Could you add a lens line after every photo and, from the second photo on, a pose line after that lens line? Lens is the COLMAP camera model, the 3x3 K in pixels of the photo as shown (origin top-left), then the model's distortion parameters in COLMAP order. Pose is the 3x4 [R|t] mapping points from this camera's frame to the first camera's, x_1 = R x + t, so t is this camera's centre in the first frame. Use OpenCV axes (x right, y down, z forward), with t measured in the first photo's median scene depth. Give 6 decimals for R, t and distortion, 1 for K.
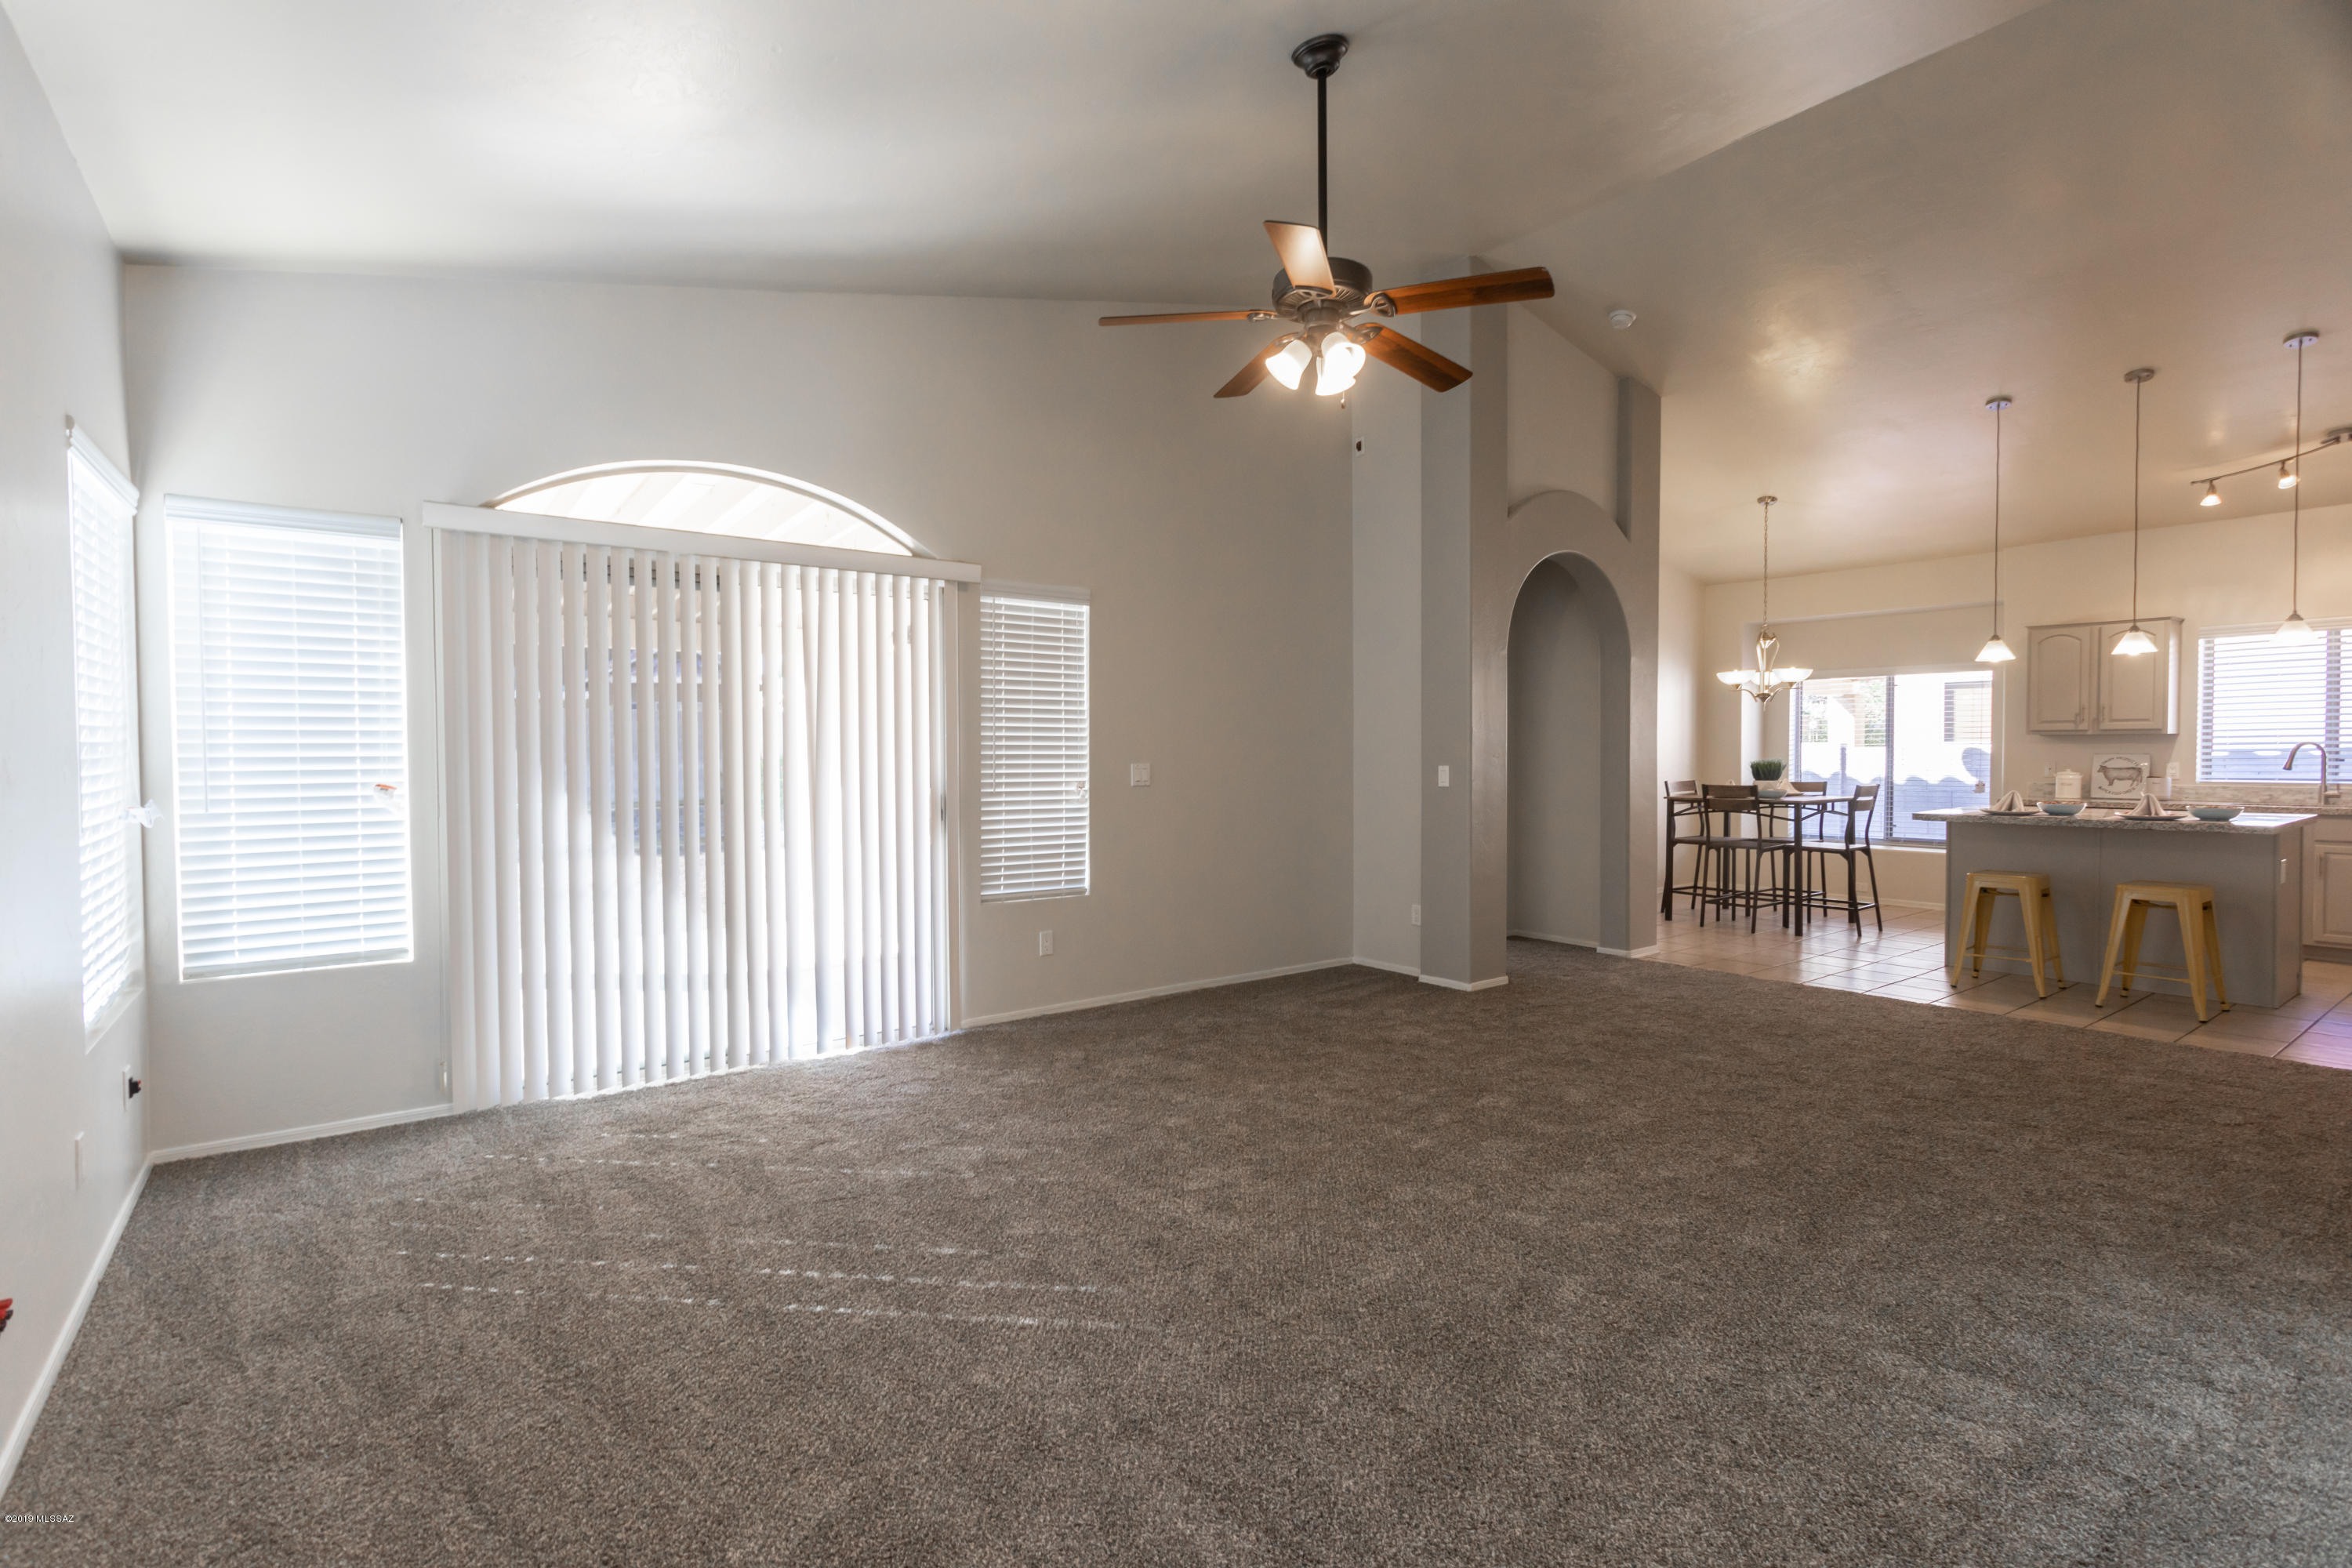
lens RADIAL K [[1107.1, 0, 1164.4], [0, 1107.1, 775.9], [0, 0, 1]] dist [-0.002612, 0.005241]
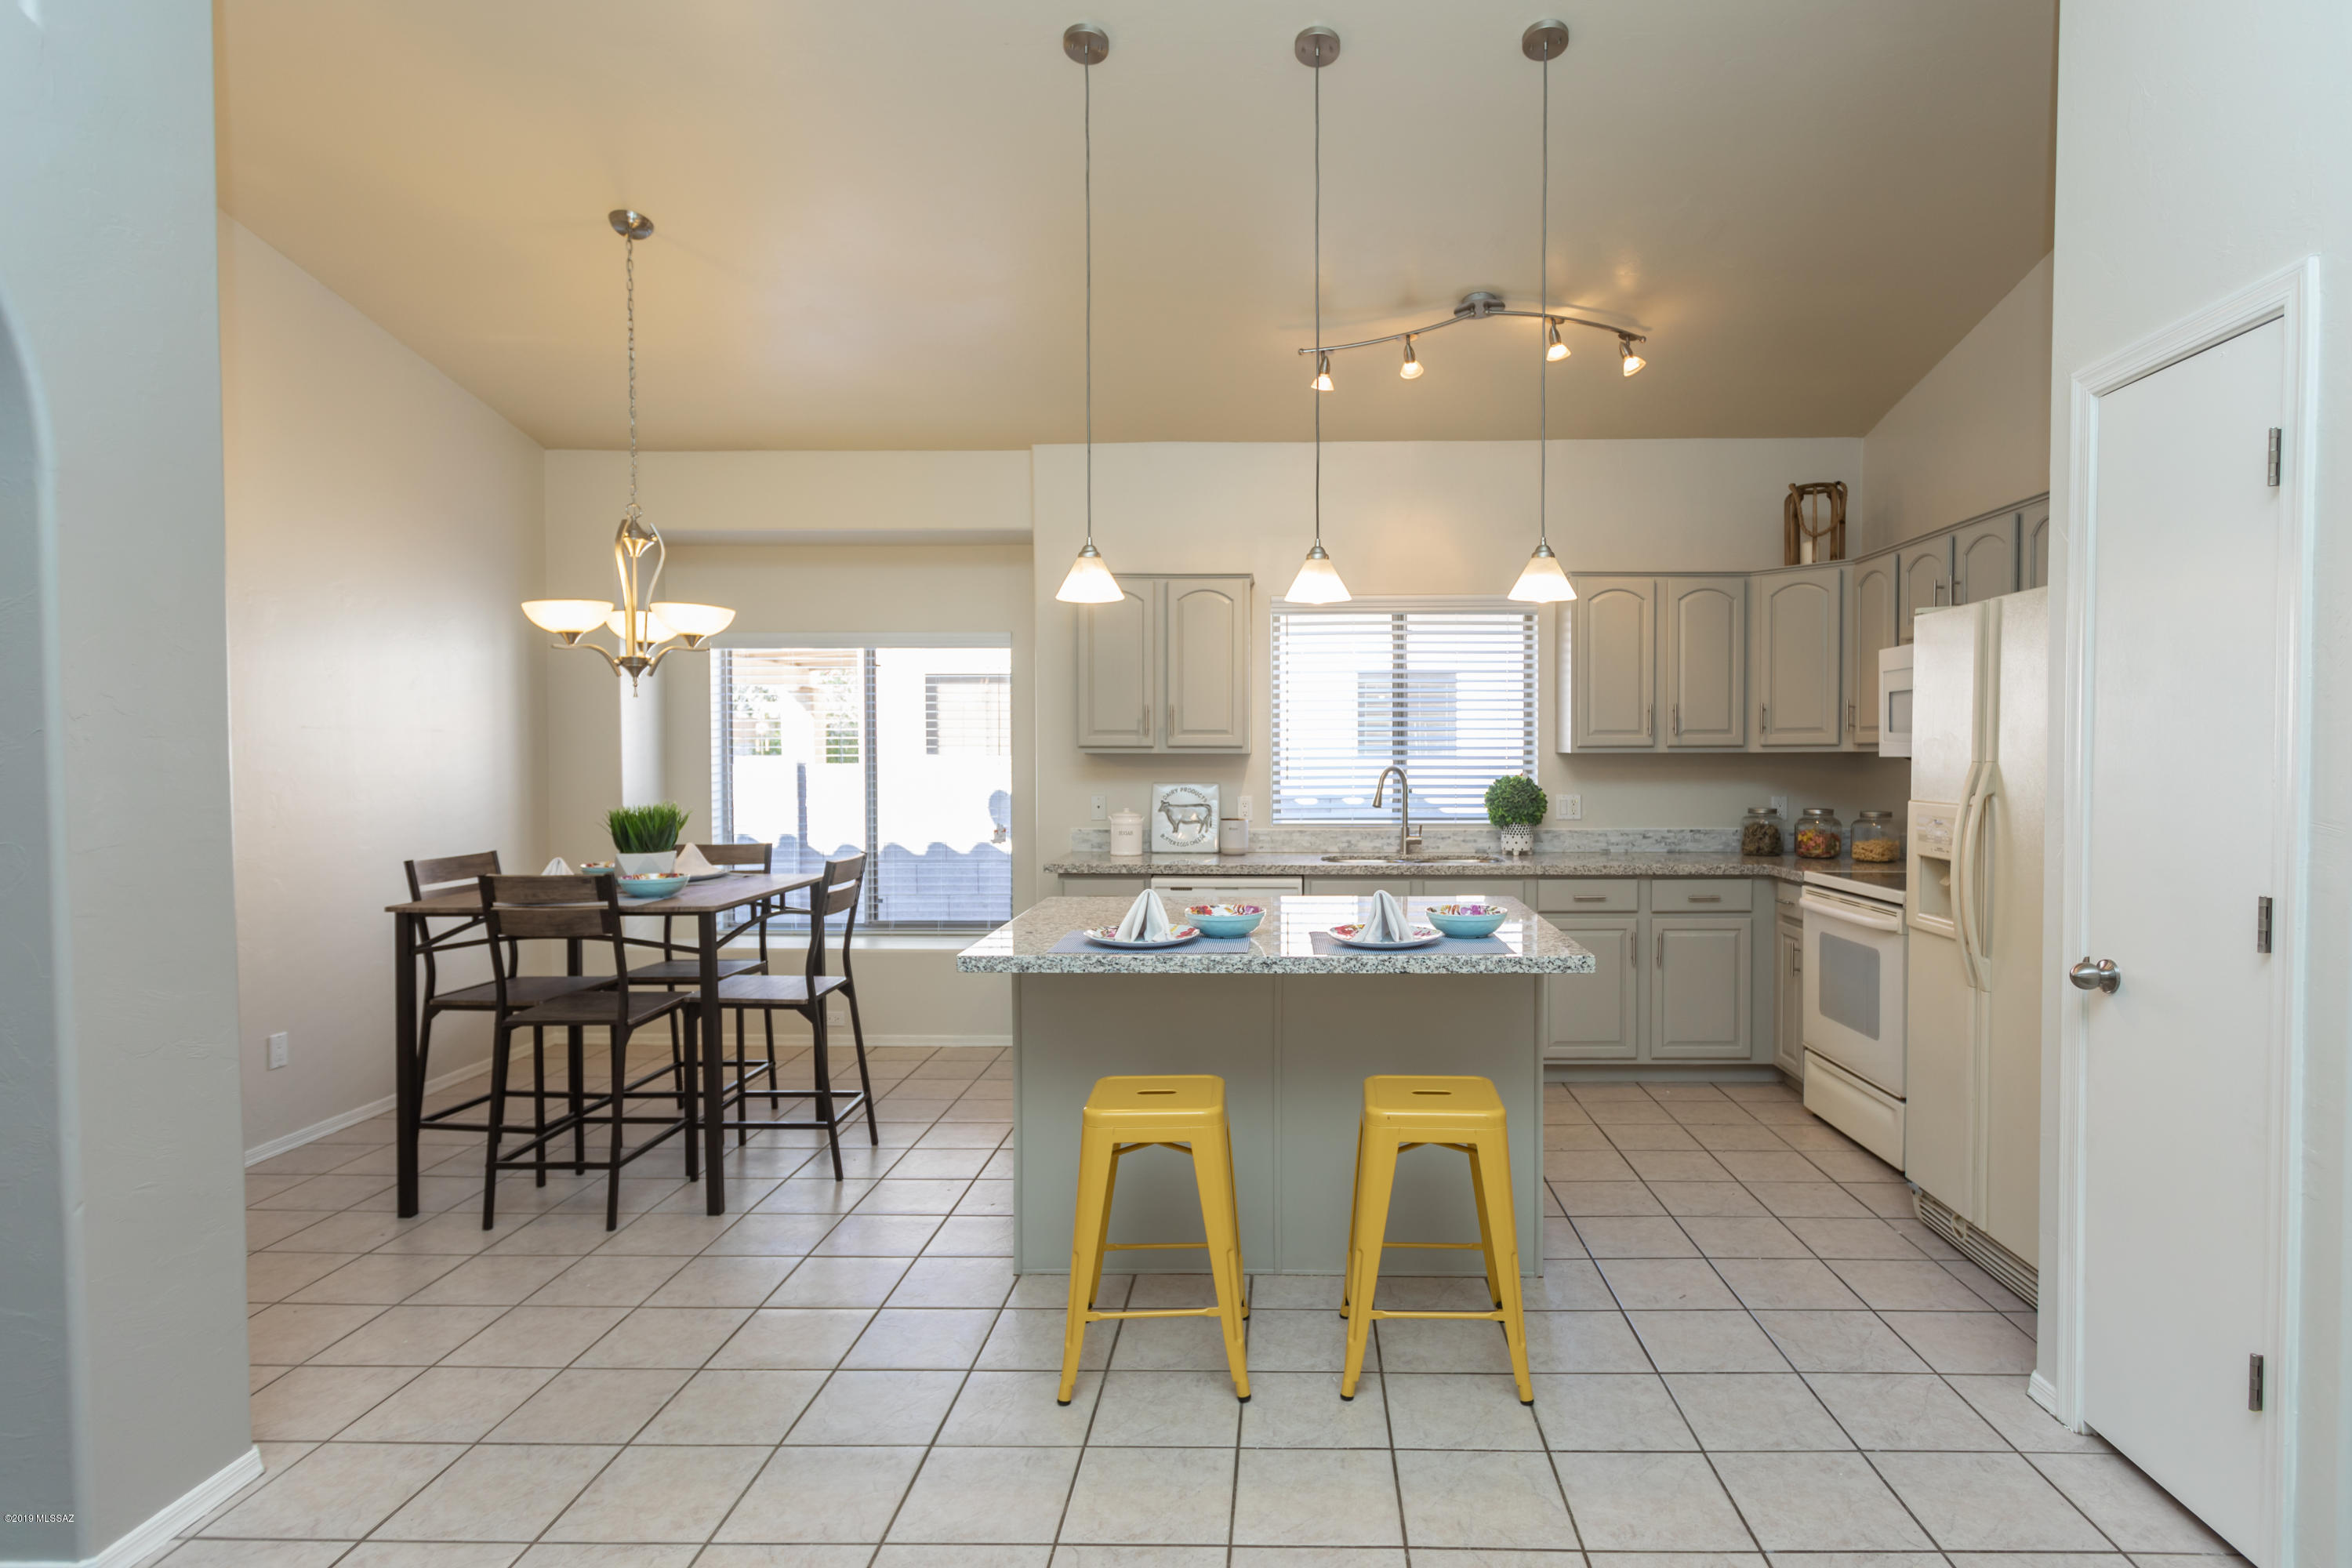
lens RADIAL K [[1243.2, 0, 1269.2], [0, 1243.2, 791.7], [0, 0, 1]] dist [0.005857, -0.001553]
pose [[0.613936, -0.022525, 0.789034, 0.410241], [0.016334, 0.999741, 0.015831, -0.033671], [-0.789187, 0.003169, 0.614145, 0.666339]]
